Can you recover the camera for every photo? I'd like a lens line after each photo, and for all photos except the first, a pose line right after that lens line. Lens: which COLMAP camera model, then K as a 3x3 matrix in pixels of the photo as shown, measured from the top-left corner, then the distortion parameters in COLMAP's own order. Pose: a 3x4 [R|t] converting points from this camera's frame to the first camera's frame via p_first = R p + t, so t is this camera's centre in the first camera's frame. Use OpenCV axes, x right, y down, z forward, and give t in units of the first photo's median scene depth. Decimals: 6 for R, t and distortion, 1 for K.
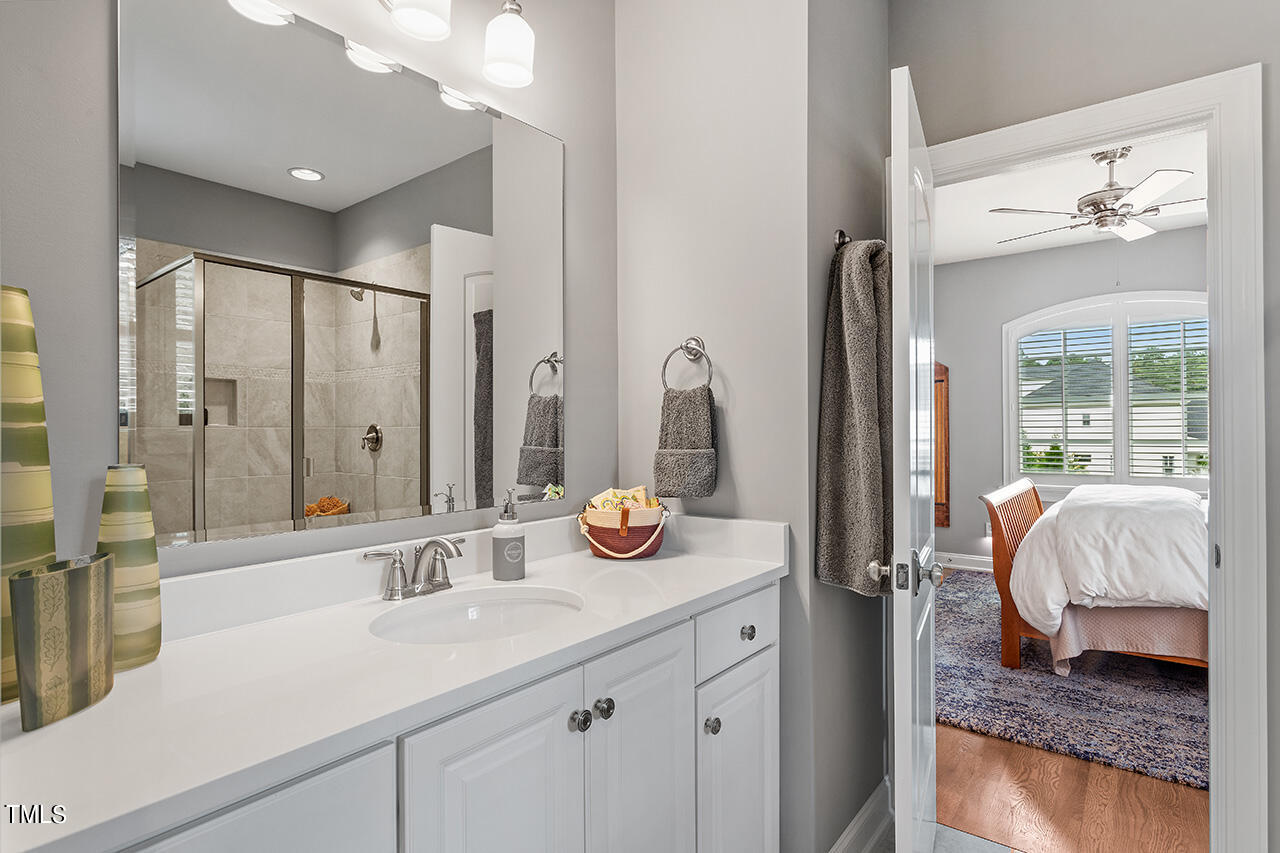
lens RADIAL K [[674.8, 0, 636.0], [0, 674.8, 427.5], [0, 0, 1]] dist [-0.000620, -0.000433]
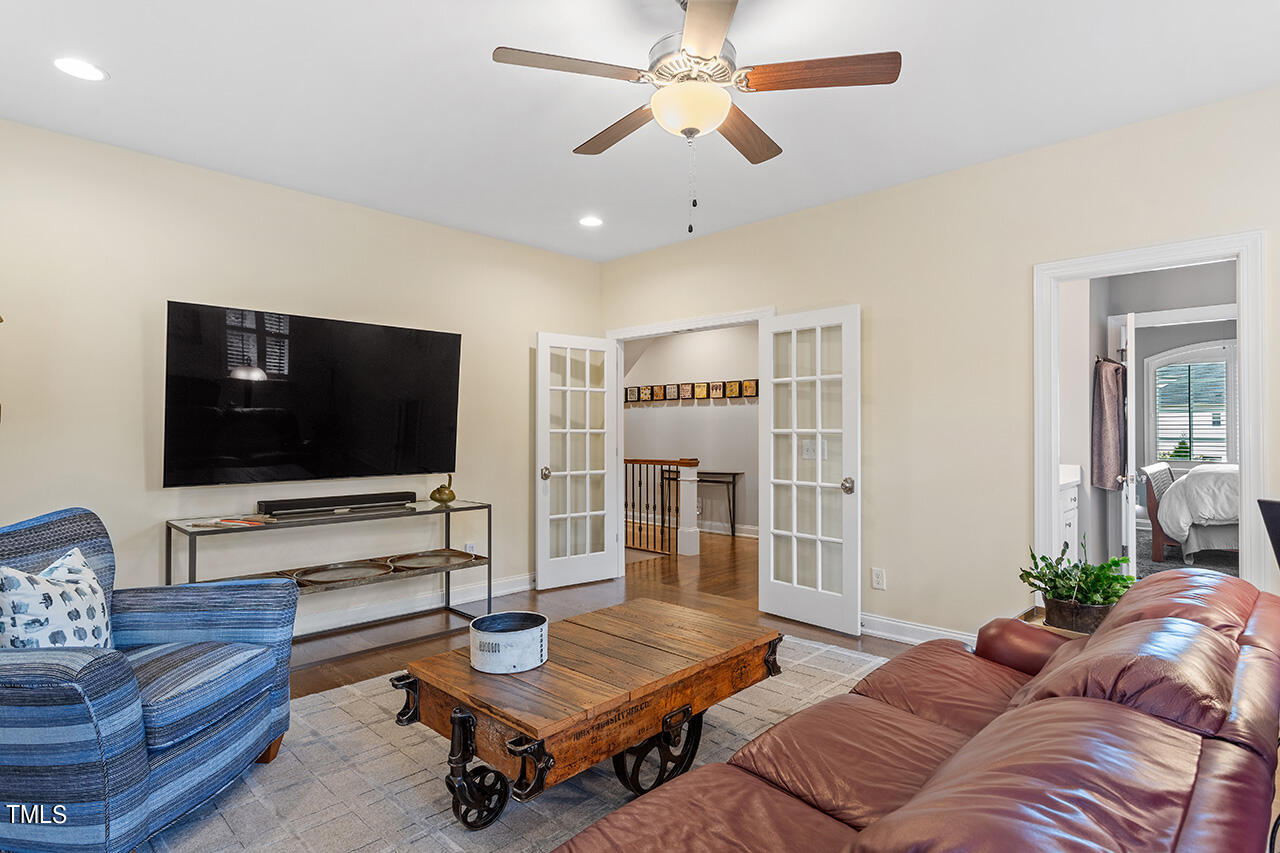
lens RADIAL K [[674.8, 0, 643.1], [0, 674.8, 427.8], [0, 0, 1]] dist [-0.000620, -0.000433]
pose [[0.993098, 0.000810, -0.117288, -0.658635], [-0.000791, 1.000000, 0.000206, -0.005073], [0.117288, -0.000112, 0.993098, -1.045254]]
